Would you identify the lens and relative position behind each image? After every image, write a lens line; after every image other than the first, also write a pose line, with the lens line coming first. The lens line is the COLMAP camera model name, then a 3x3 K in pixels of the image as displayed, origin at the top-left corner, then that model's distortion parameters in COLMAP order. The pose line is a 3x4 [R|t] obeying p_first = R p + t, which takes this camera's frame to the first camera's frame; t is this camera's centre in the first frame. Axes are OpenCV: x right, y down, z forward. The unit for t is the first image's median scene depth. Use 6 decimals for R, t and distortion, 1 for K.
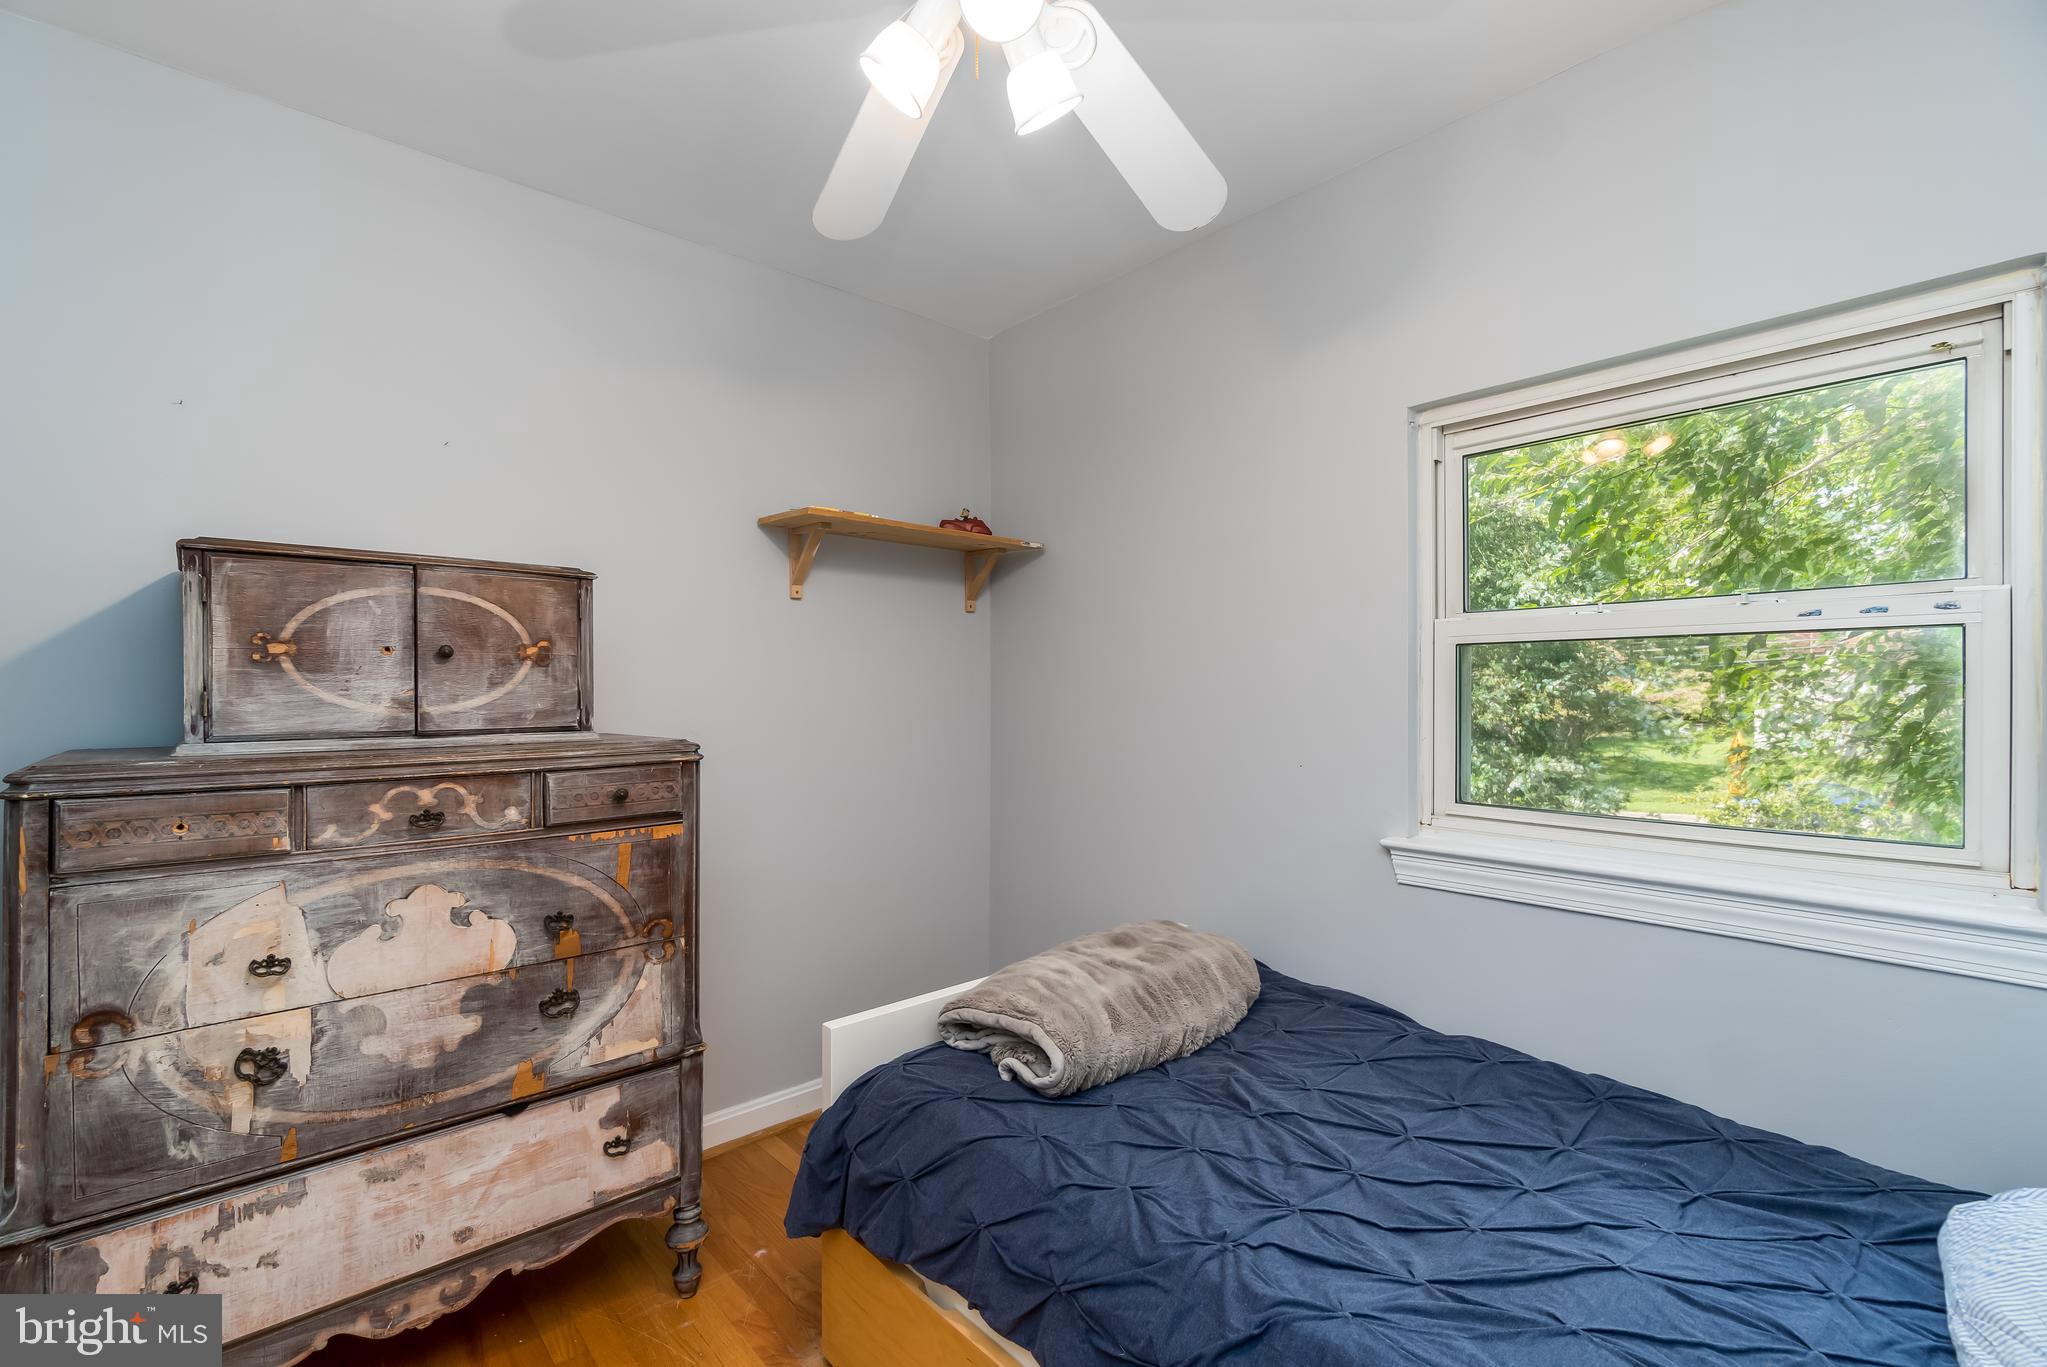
lens RADIAL K [[901.4, 0, 1012.7], [0, 901.4, 694.1], [0, 0, 1]] dist [-0.000125, 0.000603]
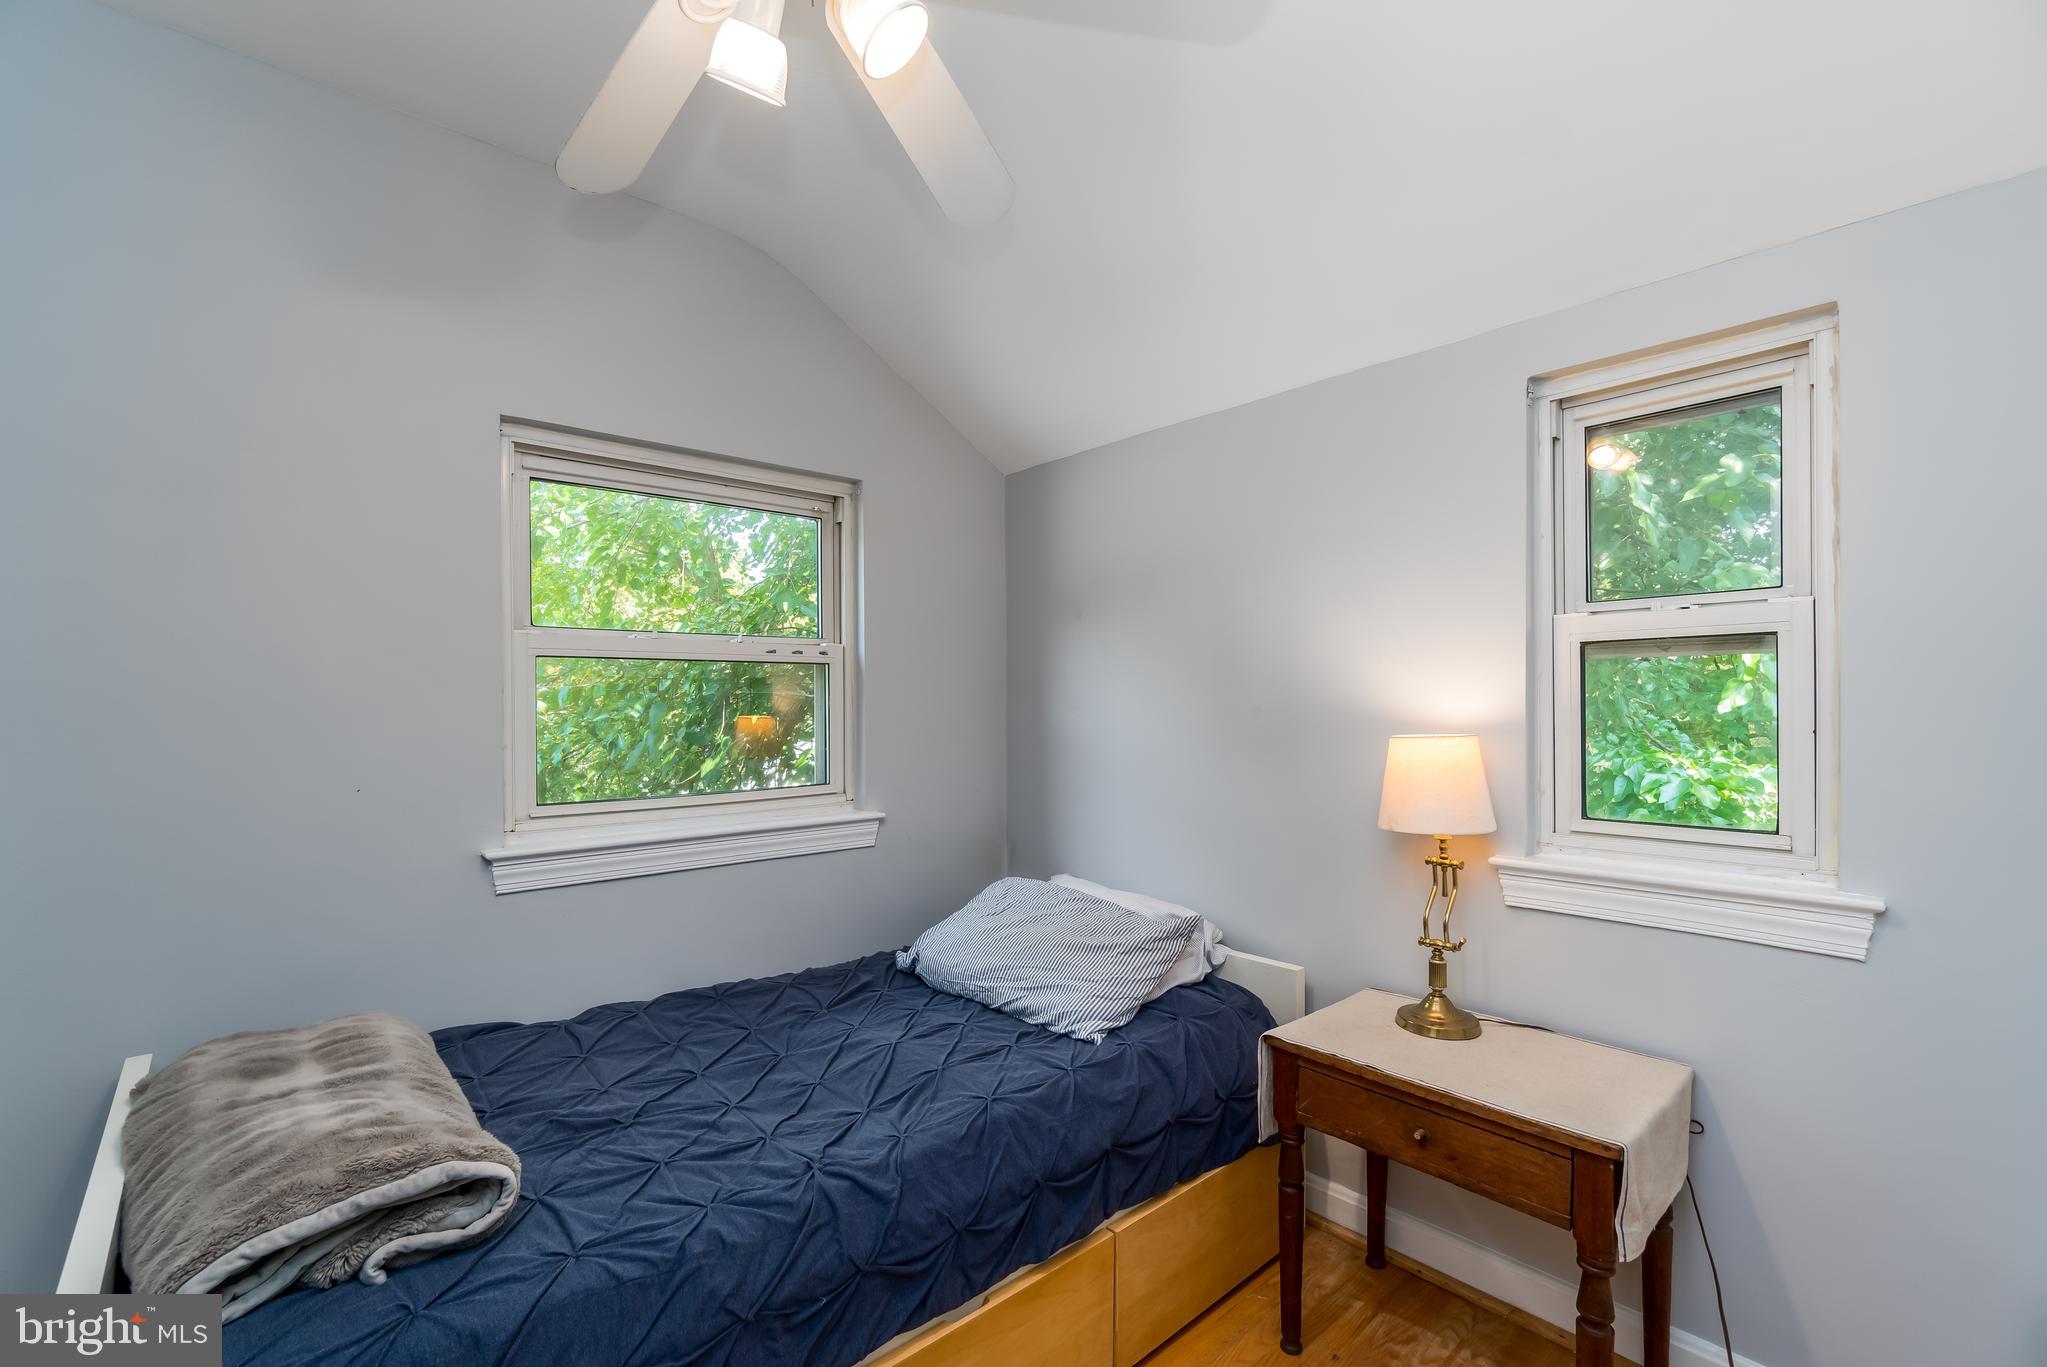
lens RADIAL K [[901.4, 0, 1012.7], [0, 901.4, 694.1], [0, 0, 1]] dist [-0.000125, 0.000603]
pose [[-0.007804, 0.004389, 0.999960, -0.708686], [0.001943, 0.999989, -0.004374, -0.004707], [-0.999968, 0.001909, -0.007813, 0.556030]]
